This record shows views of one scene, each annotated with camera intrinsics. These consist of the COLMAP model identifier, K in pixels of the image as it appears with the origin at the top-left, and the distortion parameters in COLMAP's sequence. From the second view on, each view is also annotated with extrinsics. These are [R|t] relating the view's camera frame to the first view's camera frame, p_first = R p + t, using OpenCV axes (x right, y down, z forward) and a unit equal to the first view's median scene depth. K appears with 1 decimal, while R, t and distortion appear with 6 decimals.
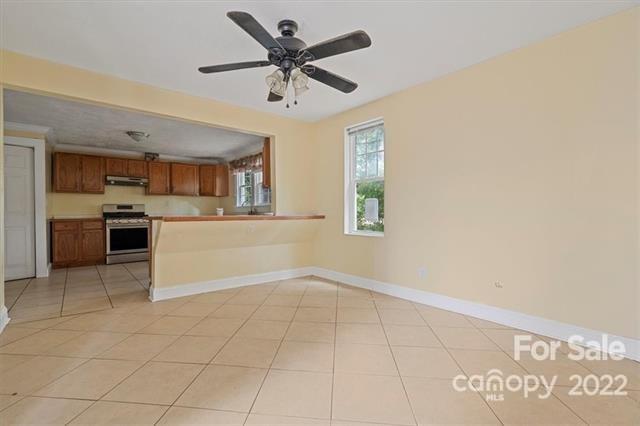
lens RADIAL K [[290.9, 0, 323.4], [0, 290.9, 211.8], [0, 0, 1]] dist [-0.020115, -0.000755]
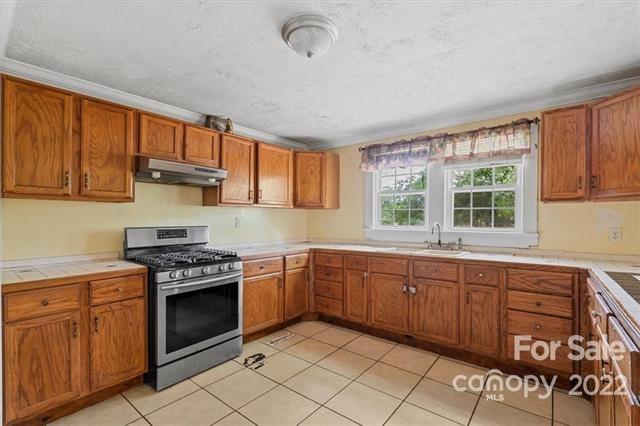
lens RADIAL K [[290.9, 0, 316.5], [0, 290.9, 217.2], [0, 0, 1]] dist [-0.020115, -0.000755]
pose [[0.982930, 0.005013, 0.183914, -0.579560], [-0.003048, 0.999935, -0.010967, -0.038306], [-0.183957, 0.010220, 0.982881, 0.552090]]
